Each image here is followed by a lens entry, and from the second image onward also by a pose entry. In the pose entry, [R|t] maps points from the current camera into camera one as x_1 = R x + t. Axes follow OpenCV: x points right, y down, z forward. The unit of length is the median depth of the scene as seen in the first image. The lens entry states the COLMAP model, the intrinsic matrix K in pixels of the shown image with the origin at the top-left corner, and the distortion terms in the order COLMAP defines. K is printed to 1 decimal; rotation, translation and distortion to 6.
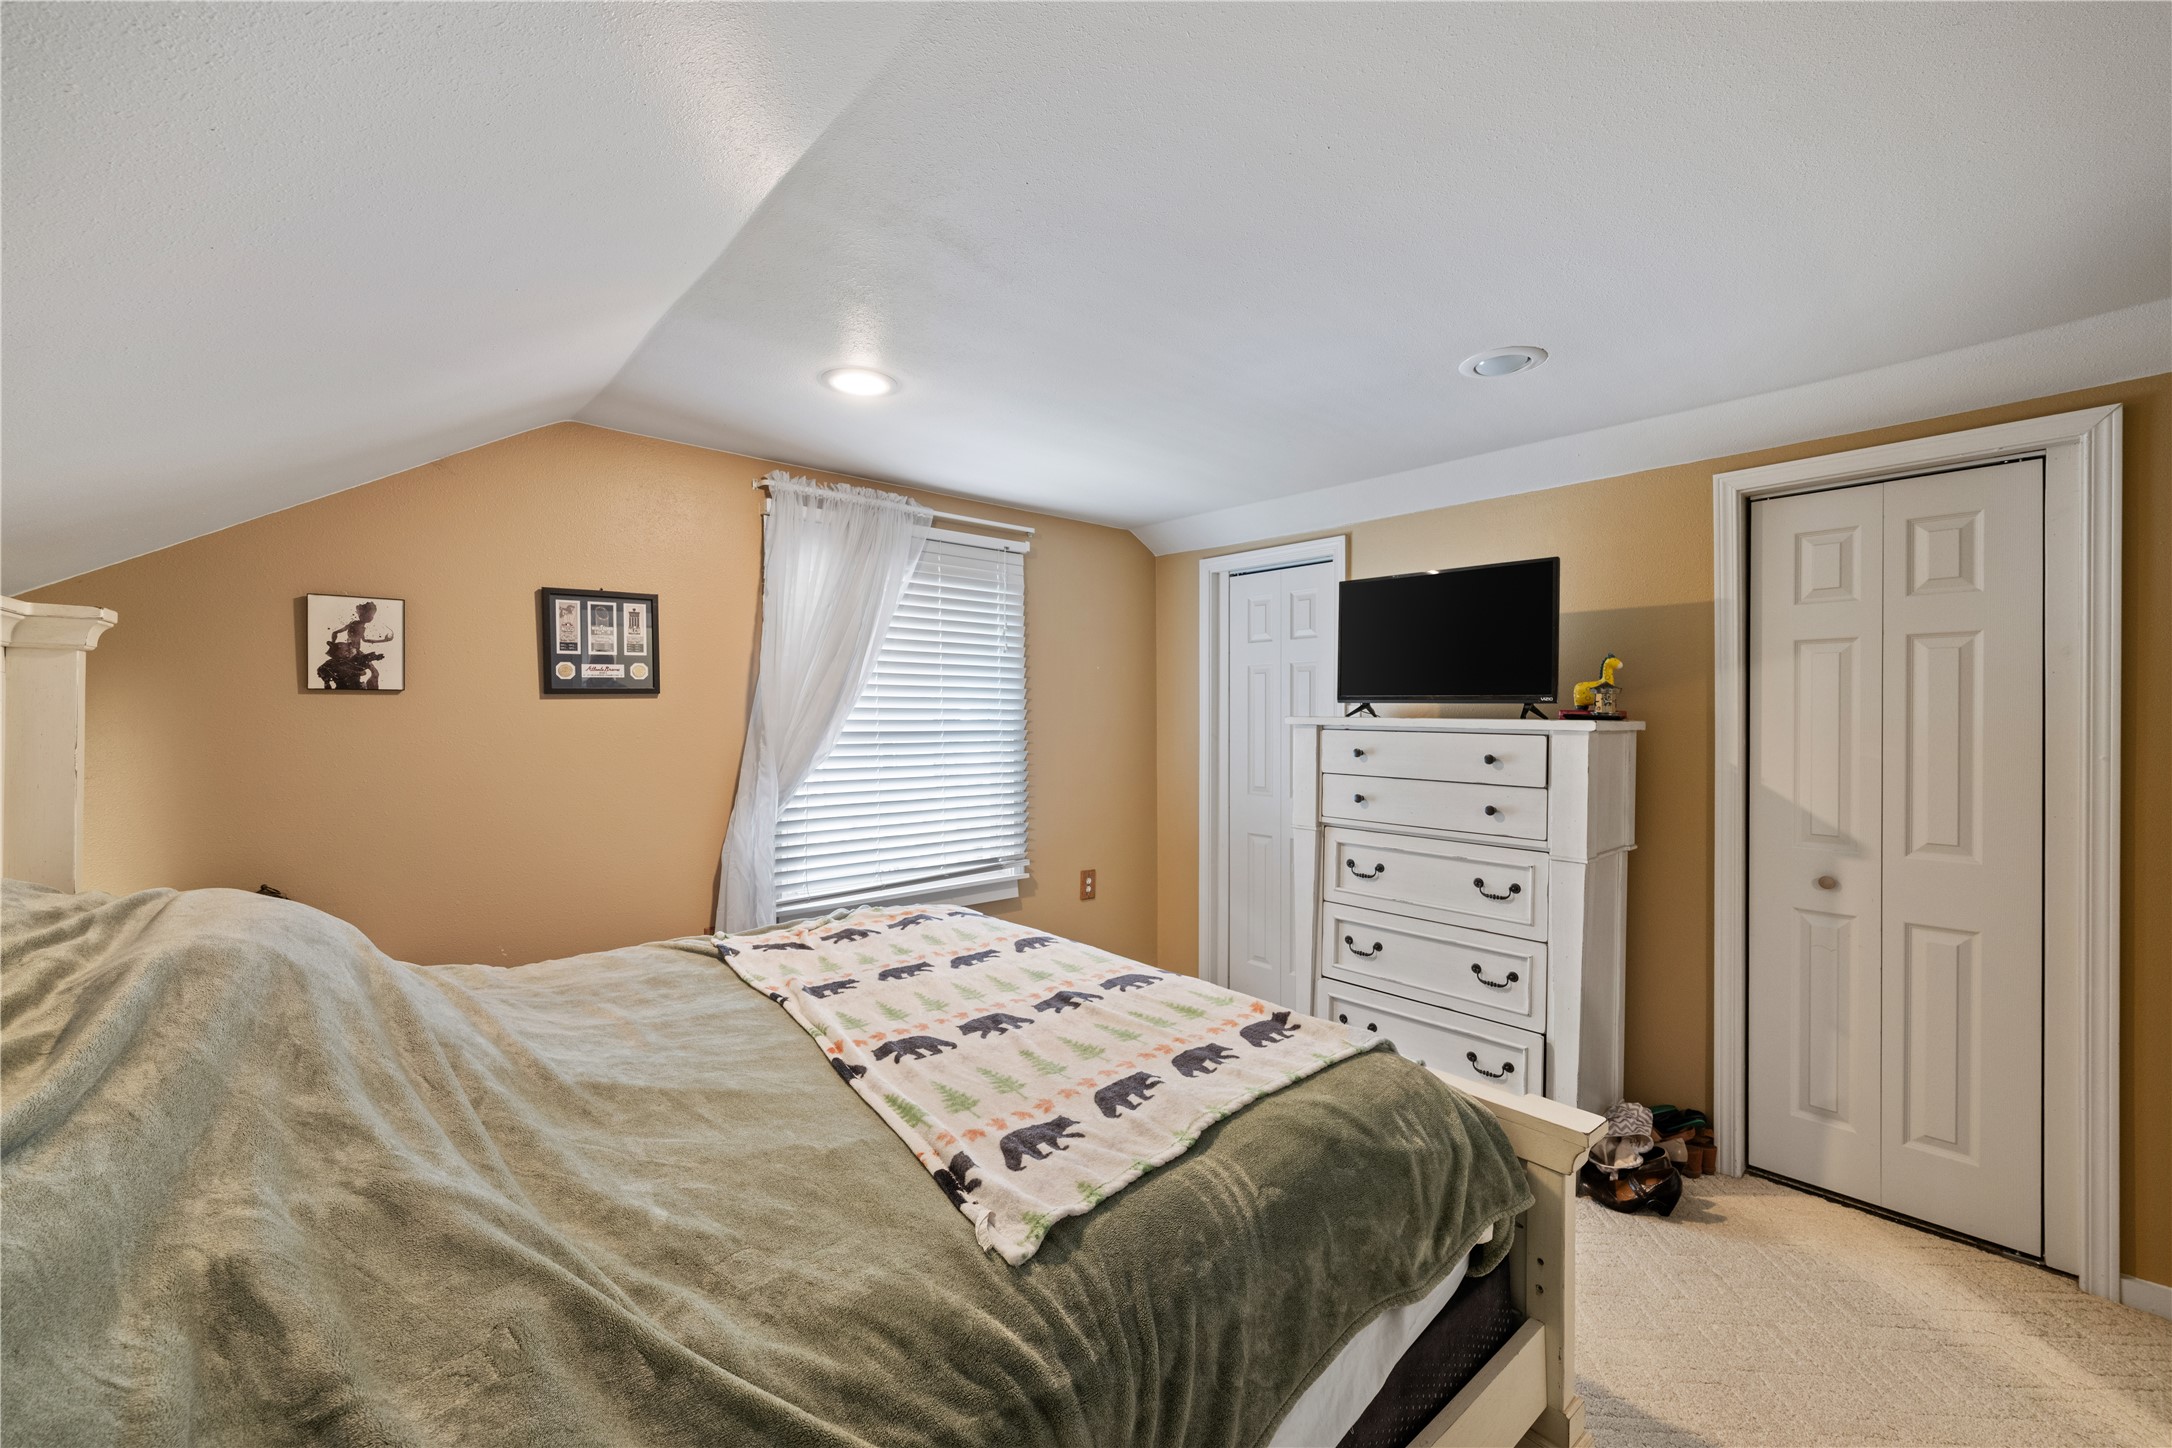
lens RADIAL K [[868.3, 0, 1067.8], [0, 868.3, 716.6], [0, 0, 1]] dist [-0.000551, -0.000026]
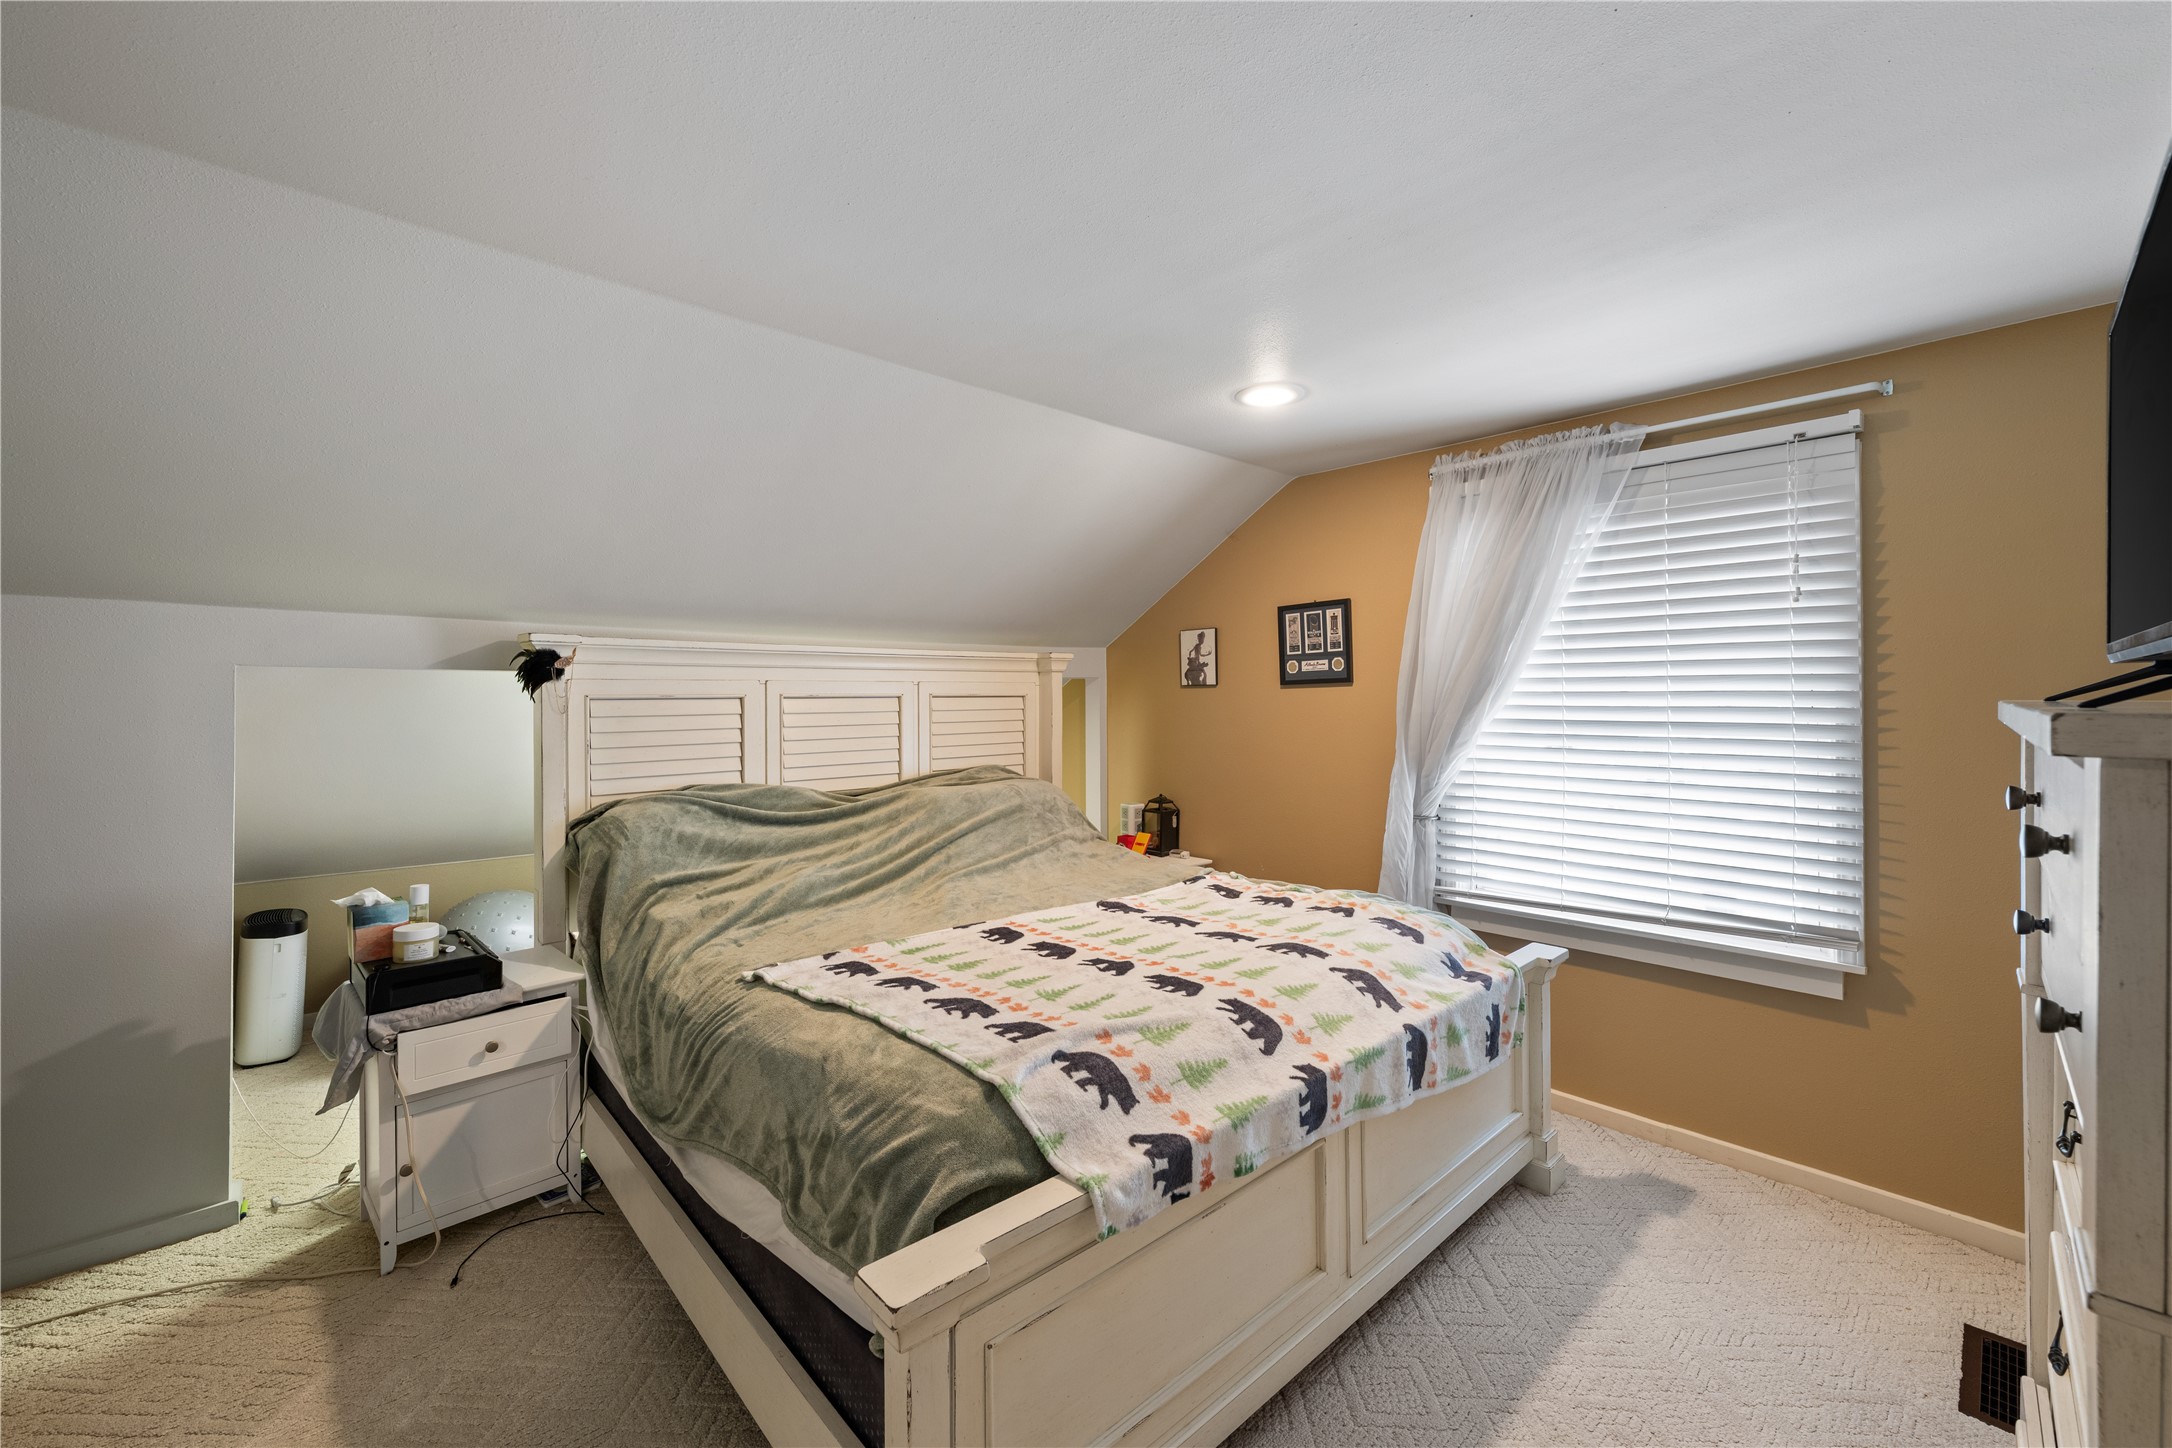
lens RADIAL K [[848.8, 0, 1083.8], [0, 848.8, 696.3], [0, 0, 1]] dist [-0.000294, -0.000041]
pose [[0.058415, -0.006314, -0.998272, 0.678741], [-0.002456, 0.999976, -0.006468, 0.001123], [0.998289, 0.002829, 0.058398, 0.588992]]
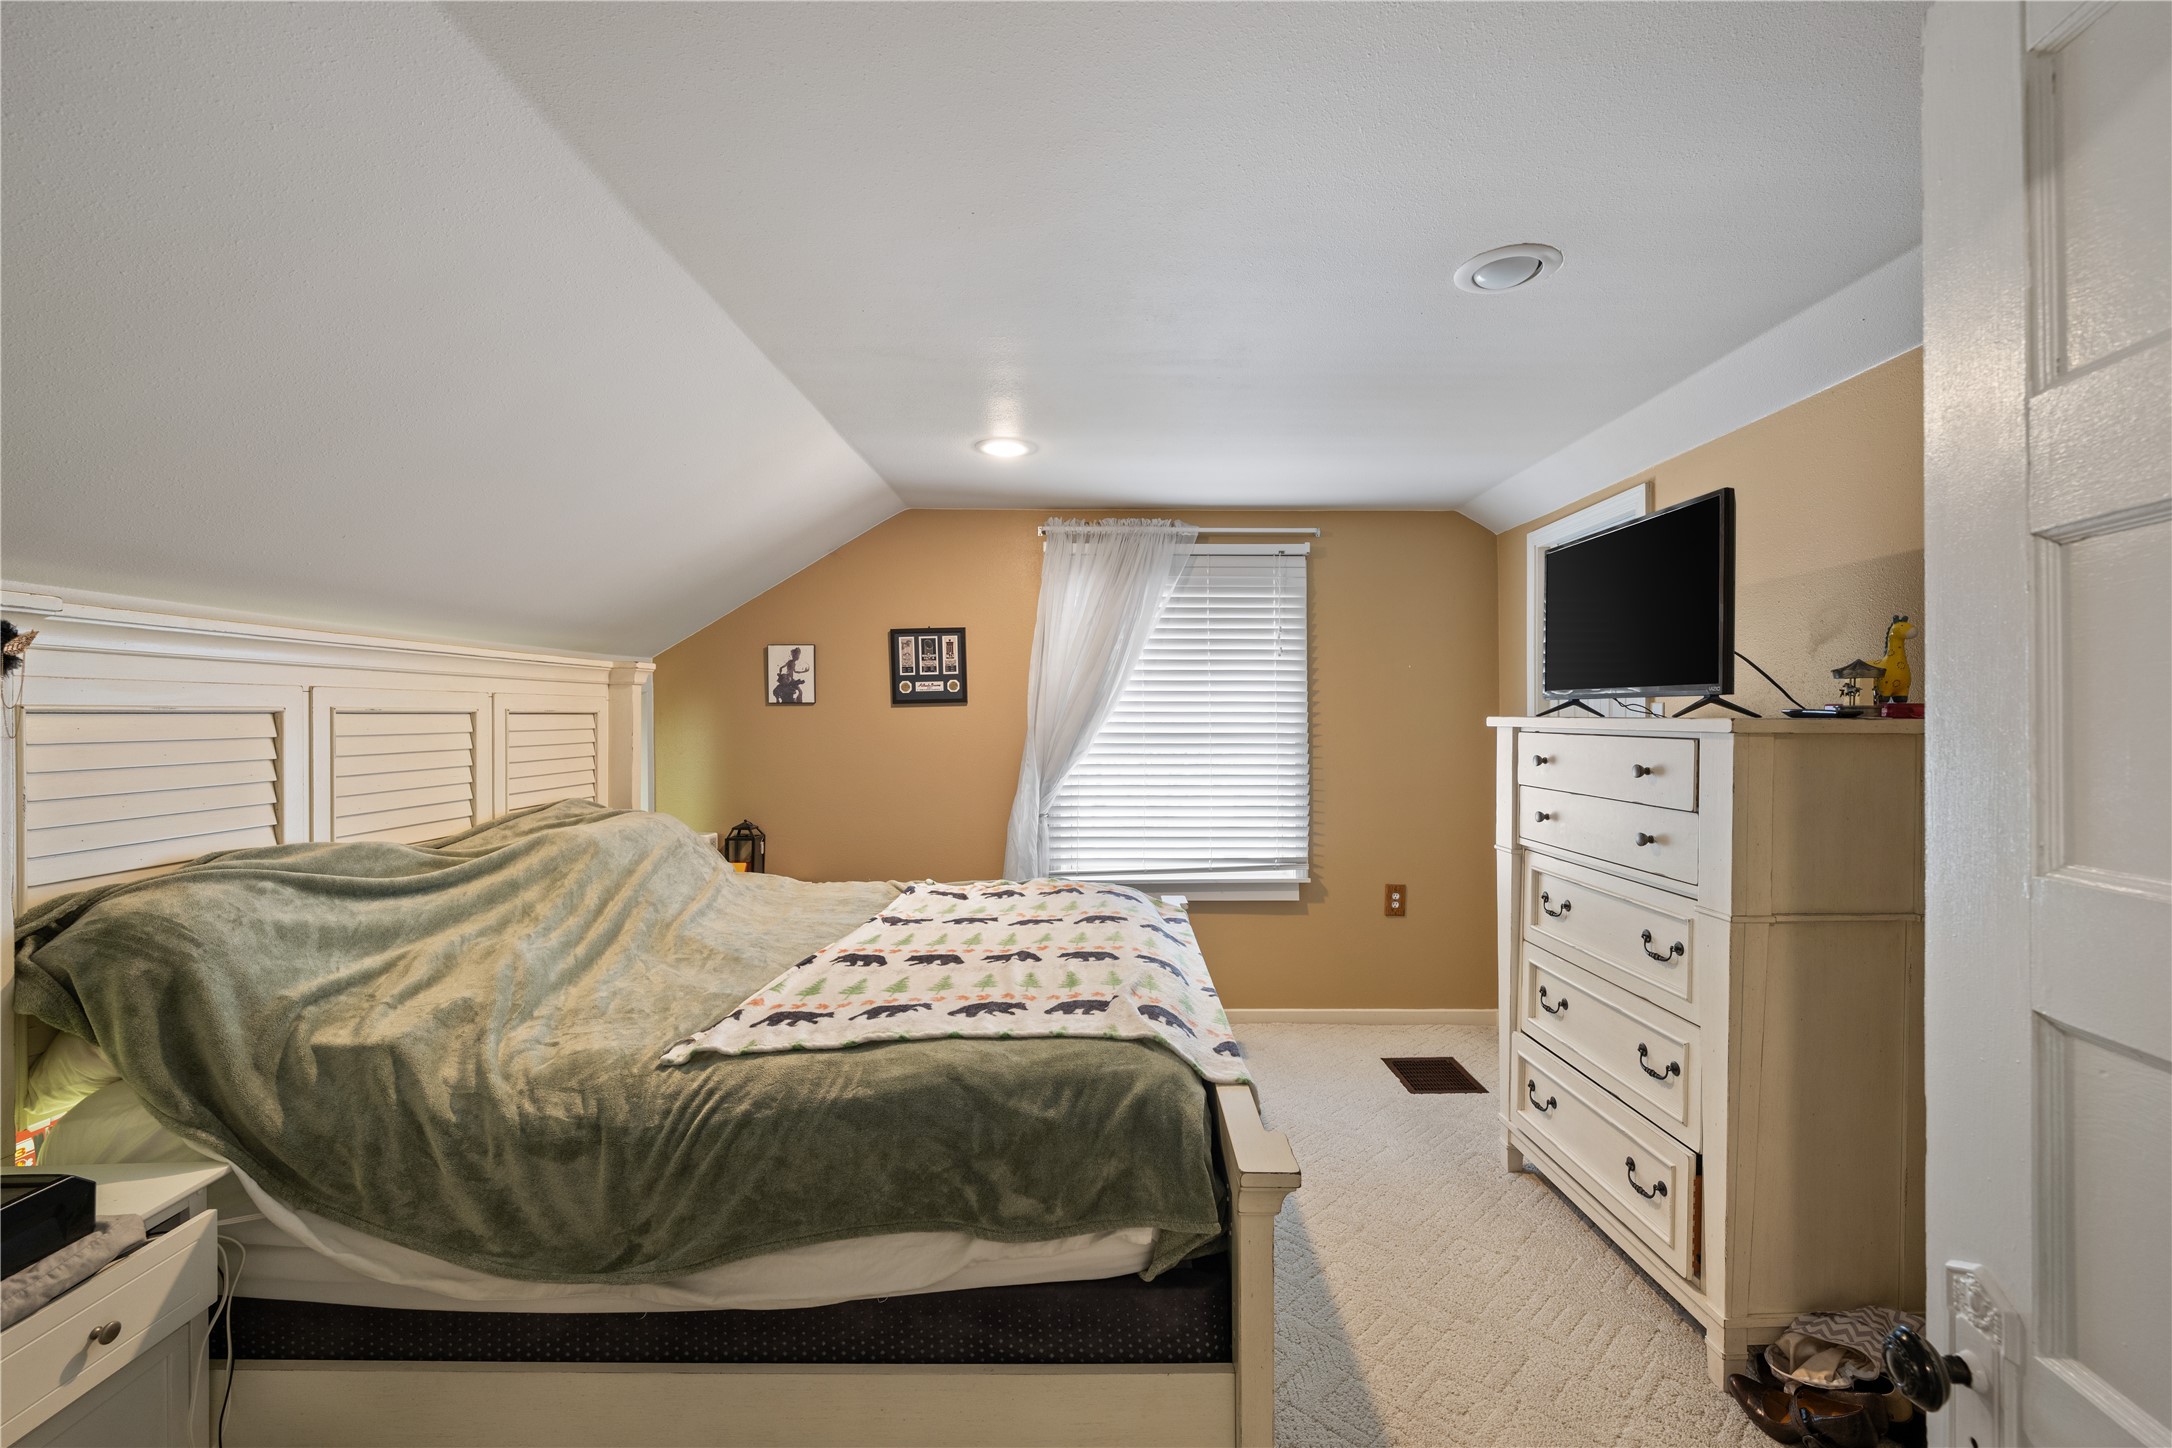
lens RADIAL K [[875.7, 0, 1086.0], [0, 875.7, 724.0], [0, 0, 1]] dist [-0.001373, -0.000096]
pose [[0.763313, -0.000852, -0.646029, 0.546222], [0.000727, 1.000000, -0.000460, 0.007599], [0.646029, -0.000119, 0.763313, 0.102476]]
